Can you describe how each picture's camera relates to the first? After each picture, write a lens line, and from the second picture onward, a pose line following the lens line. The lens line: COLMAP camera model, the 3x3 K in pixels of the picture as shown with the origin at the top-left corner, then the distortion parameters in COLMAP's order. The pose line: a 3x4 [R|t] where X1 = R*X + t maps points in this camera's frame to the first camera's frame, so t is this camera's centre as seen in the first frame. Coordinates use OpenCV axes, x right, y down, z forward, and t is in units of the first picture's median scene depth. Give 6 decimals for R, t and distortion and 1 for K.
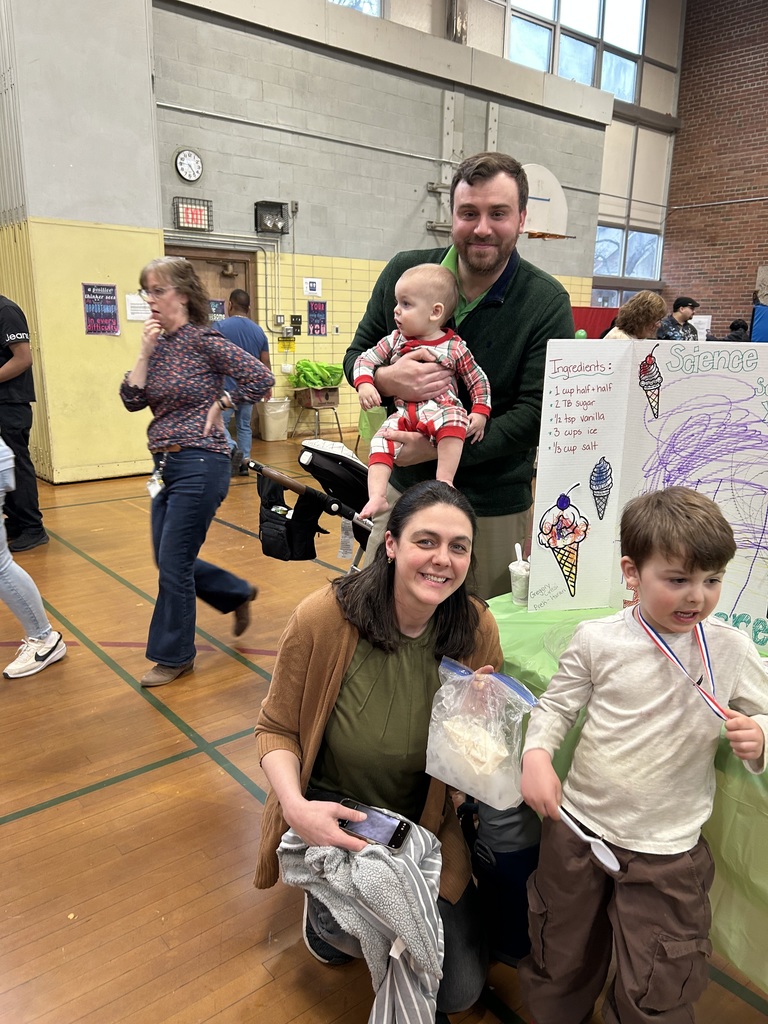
lens RADIAL K [[763.4, 0, 381.6], [0, 763.4, 514.8], [0, 0, 1]] dist [0.004911, -0.011471]
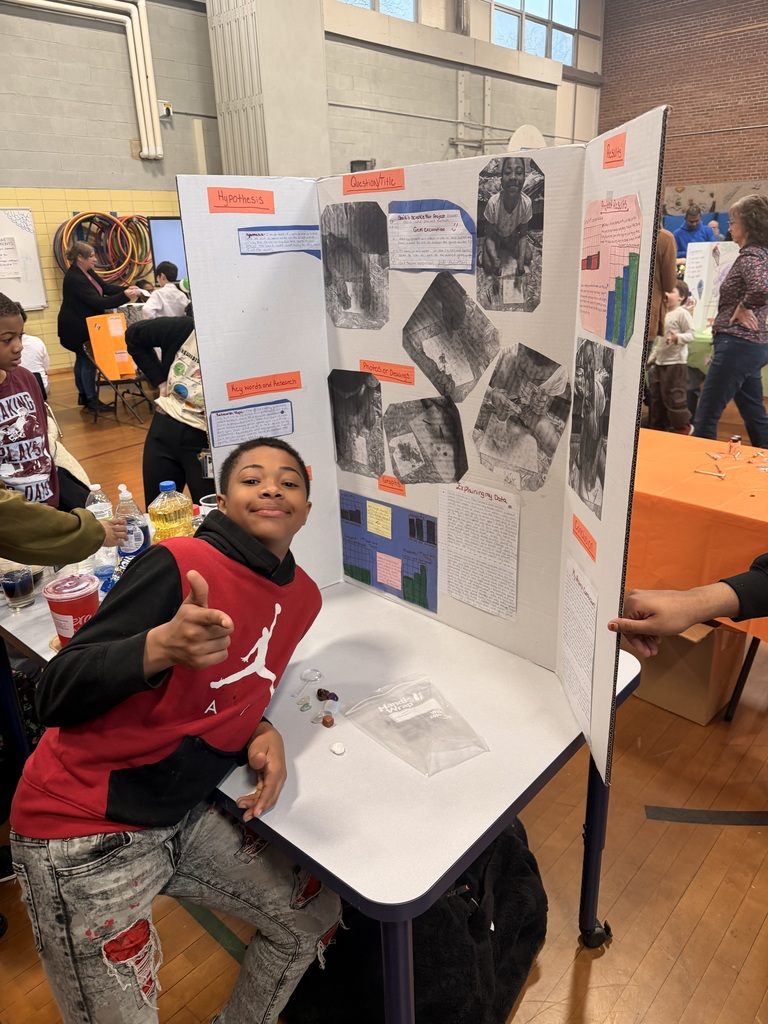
lens RADIAL K [[713.2, 0, 383.5], [0, 713.2, 509.9], [0, 0, 1]] dist [-0.027691, 0.000499]
pose [[0.989354, -0.097412, 0.108115, -0.255028], [0.084141, 0.989058, 0.121179, 0.072324], [-0.118736, -0.110792, 0.986725, -0.334504]]
